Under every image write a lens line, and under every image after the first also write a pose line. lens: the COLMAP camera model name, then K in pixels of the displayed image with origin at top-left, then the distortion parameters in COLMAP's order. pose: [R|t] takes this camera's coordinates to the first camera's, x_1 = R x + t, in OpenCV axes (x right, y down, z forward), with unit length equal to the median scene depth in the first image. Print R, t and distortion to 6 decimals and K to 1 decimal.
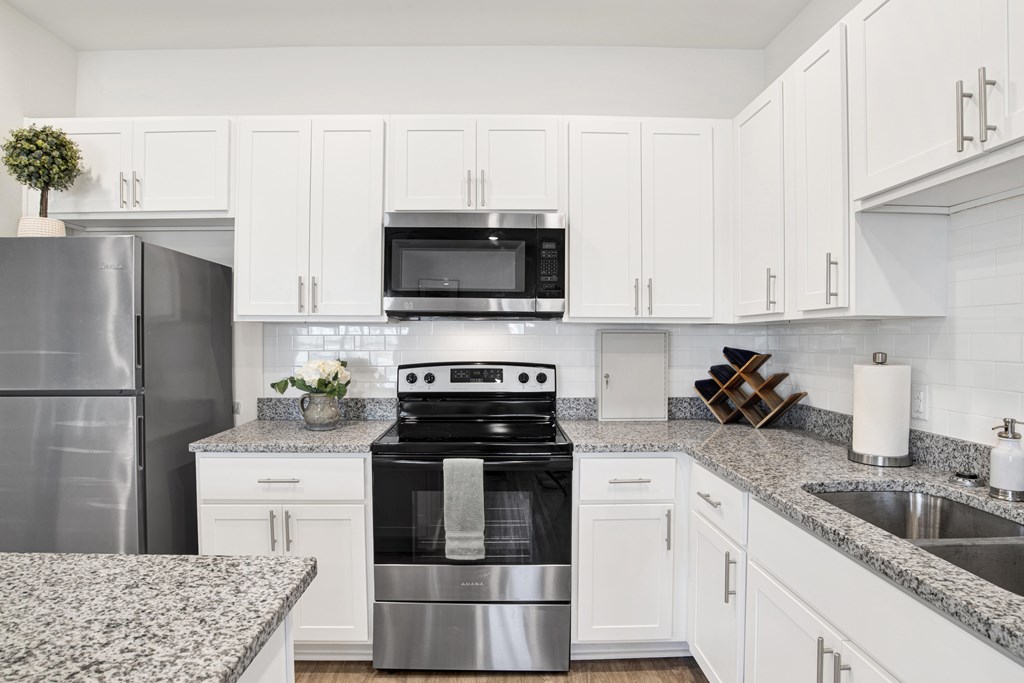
lens RADIAL K [[537.8, 0, 512.0], [0, 537.8, 341.5], [0, 0, 1]] dist [-0.030137, 0.000635]
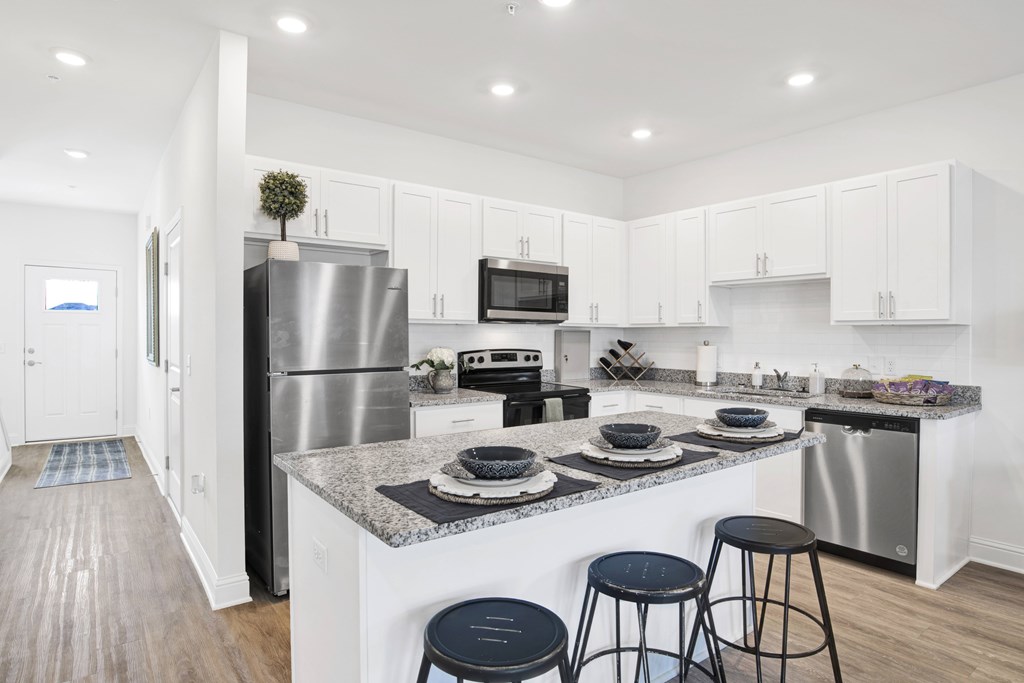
lens RADIAL K [[577.3, 0, 512.0], [0, 577.3, 341.5], [0, 0, 1]] dist [-0.001554, 0.000293]
pose [[0.808959, -0.003623, 0.587854, -1.180967], [0.000341, 0.999984, 0.005694, 0.005931], [-0.587865, -0.004405, 0.808947, -0.468223]]
